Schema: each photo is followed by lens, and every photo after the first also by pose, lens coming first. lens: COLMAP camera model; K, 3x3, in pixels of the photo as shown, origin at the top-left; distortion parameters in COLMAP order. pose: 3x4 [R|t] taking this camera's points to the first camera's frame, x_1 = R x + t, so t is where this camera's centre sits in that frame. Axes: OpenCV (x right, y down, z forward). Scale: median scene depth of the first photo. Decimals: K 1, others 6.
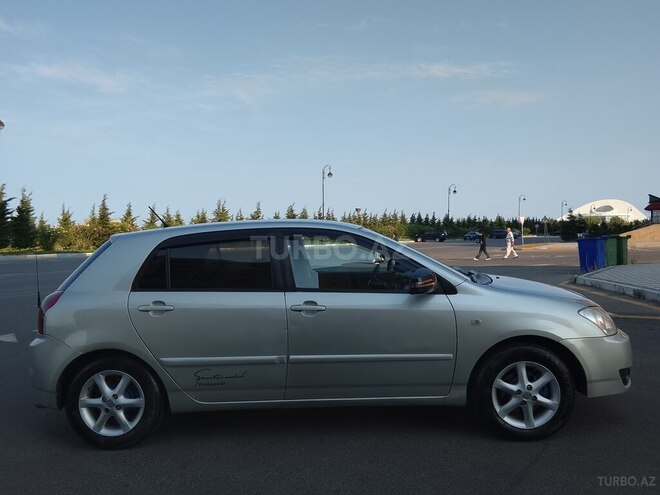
lens RADIAL K [[524.6, 0, 332.9], [0, 524.6, 246.8], [0, 0, 1]] dist [0.076735, -0.115544]
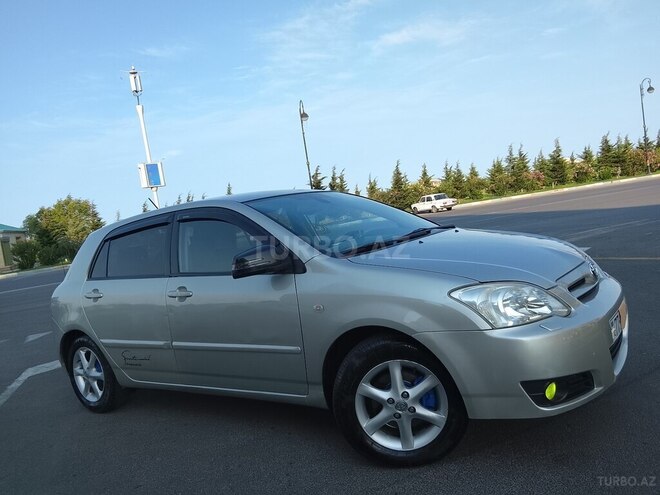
lens RADIAL K [[524.6, 0, 332.9], [0, 524.6, 246.8], [0, 0, 1]] dist [0.076735, -0.115544]
pose [[0.812360, -0.063425, -0.579697, 0.727303], [0.117085, 0.991565, 0.055590, 0.009240], [0.571281, -0.113032, 0.812934, 0.372254]]
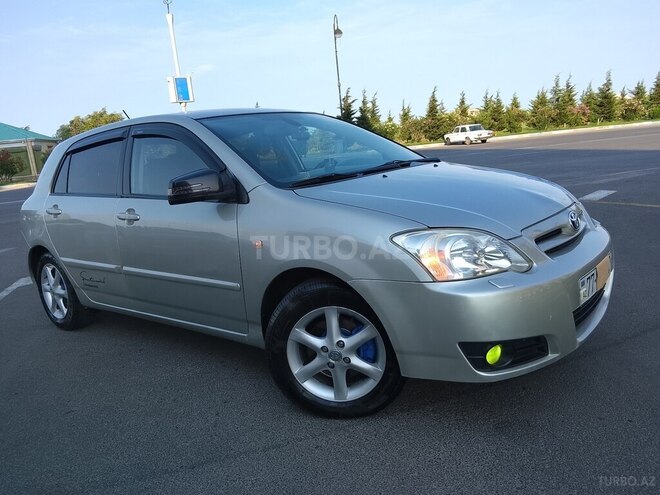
lens RADIAL K [[524.6, 0, 332.9], [0, 524.6, 246.8], [0, 0, 1]] dist [0.076735, -0.115544]
pose [[0.777711, 0.069699, -0.624746, 0.769229], [0.062601, 0.980307, 0.187295, 0.019080], [0.625497, -0.184771, 0.758032, 0.509361]]
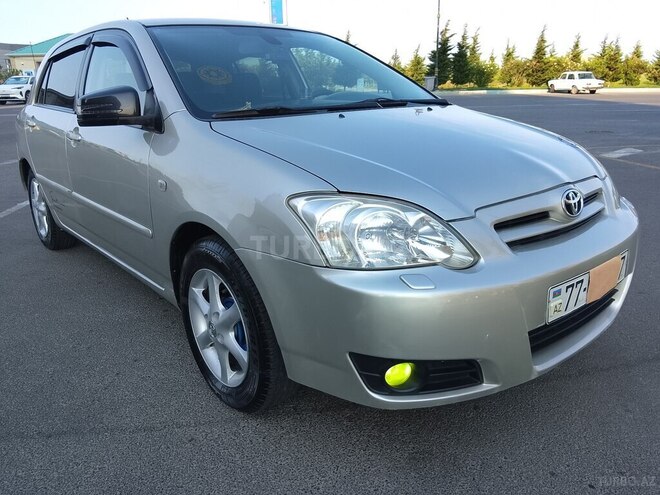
lens RADIAL K [[522.2, 0, 331.4], [0, 522.2, 245.2], [0, 0, 1]] dist [0.071626, -0.118932]
pose [[0.652762, 0.234965, -0.720203, 0.796636], [-0.017662, 0.955146, 0.295607, 0.030334], [0.757357, -0.180241, 0.627633, 0.741696]]
